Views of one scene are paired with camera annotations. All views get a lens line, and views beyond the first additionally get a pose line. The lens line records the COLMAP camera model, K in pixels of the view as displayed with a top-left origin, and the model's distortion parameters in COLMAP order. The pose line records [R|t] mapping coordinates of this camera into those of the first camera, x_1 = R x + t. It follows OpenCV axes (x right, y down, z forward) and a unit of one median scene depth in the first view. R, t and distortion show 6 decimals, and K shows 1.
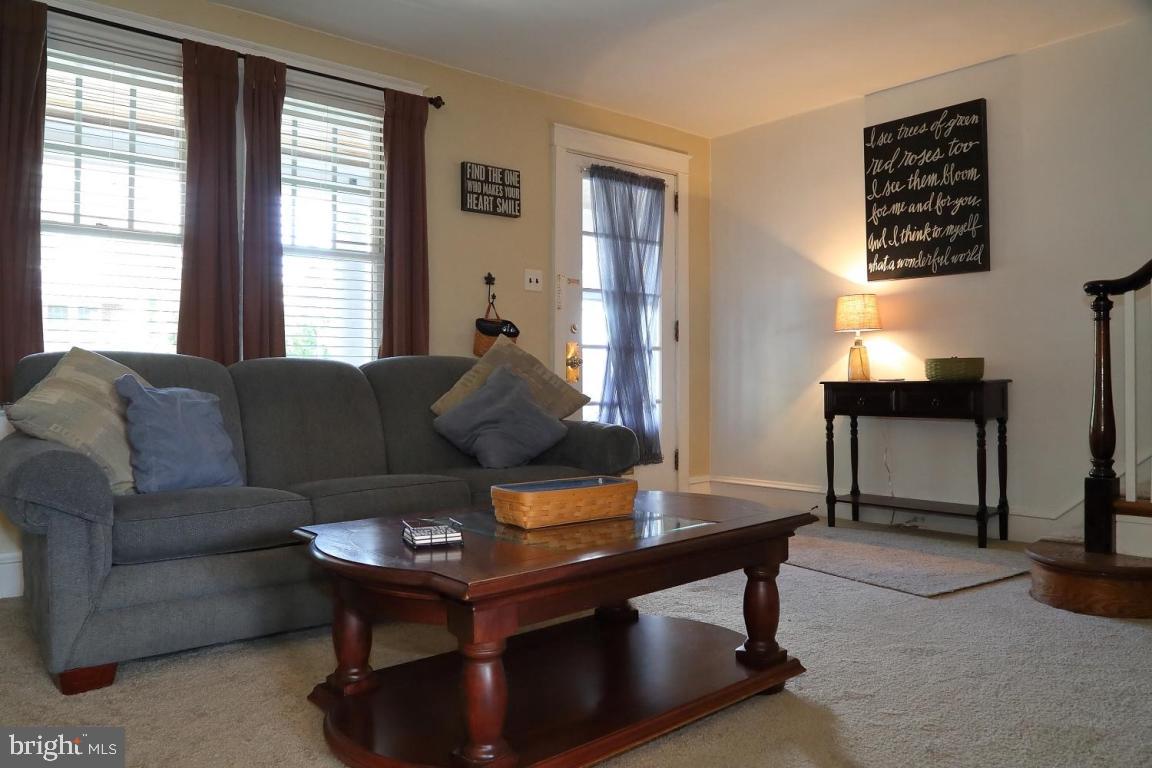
lens RADIAL K [[784.1, 0, 576.0], [0, 784.1, 384.0], [0, 0, 1]] dist [-0.130628, 0.069424]
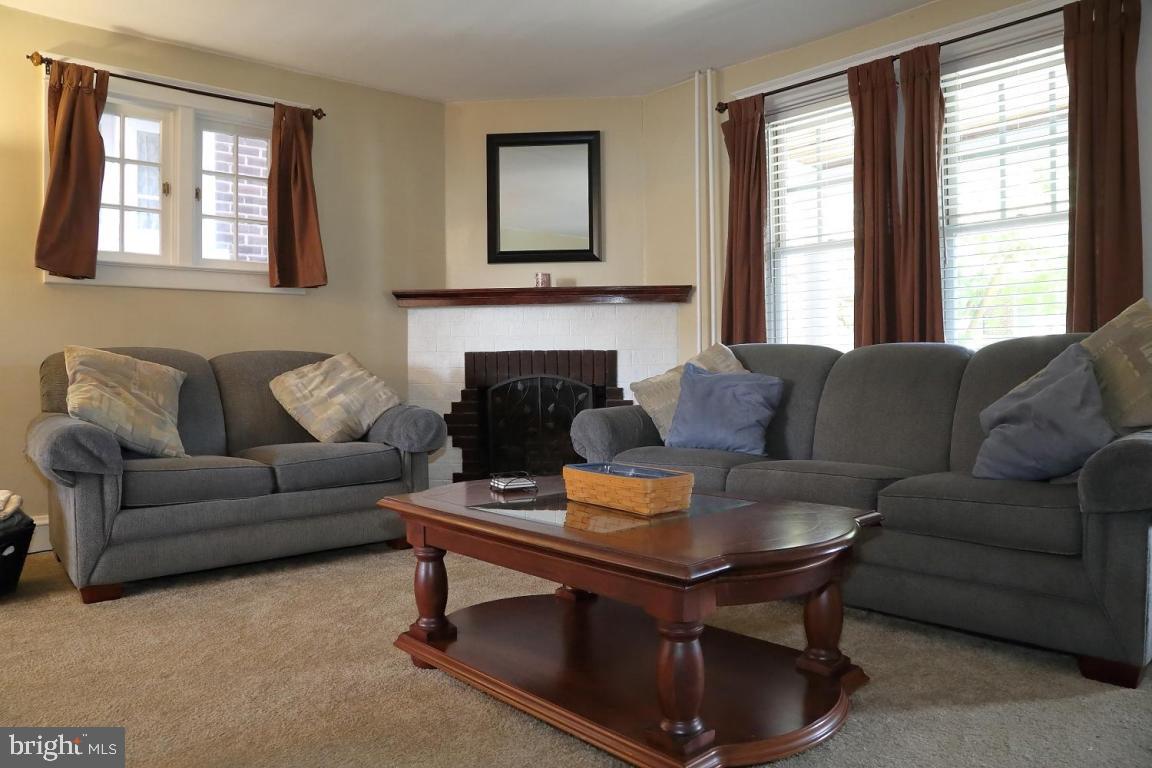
lens RADIAL K [[784.1, 0, 576.0], [0, 784.1, 384.0], [0, 0, 1]] dist [-0.130628, 0.069424]
pose [[0.036447, 0.021345, -0.999108, 0.592166], [0.008296, 0.999731, 0.021661, -0.005877], [0.999301, -0.009078, 0.036260, 0.501175]]
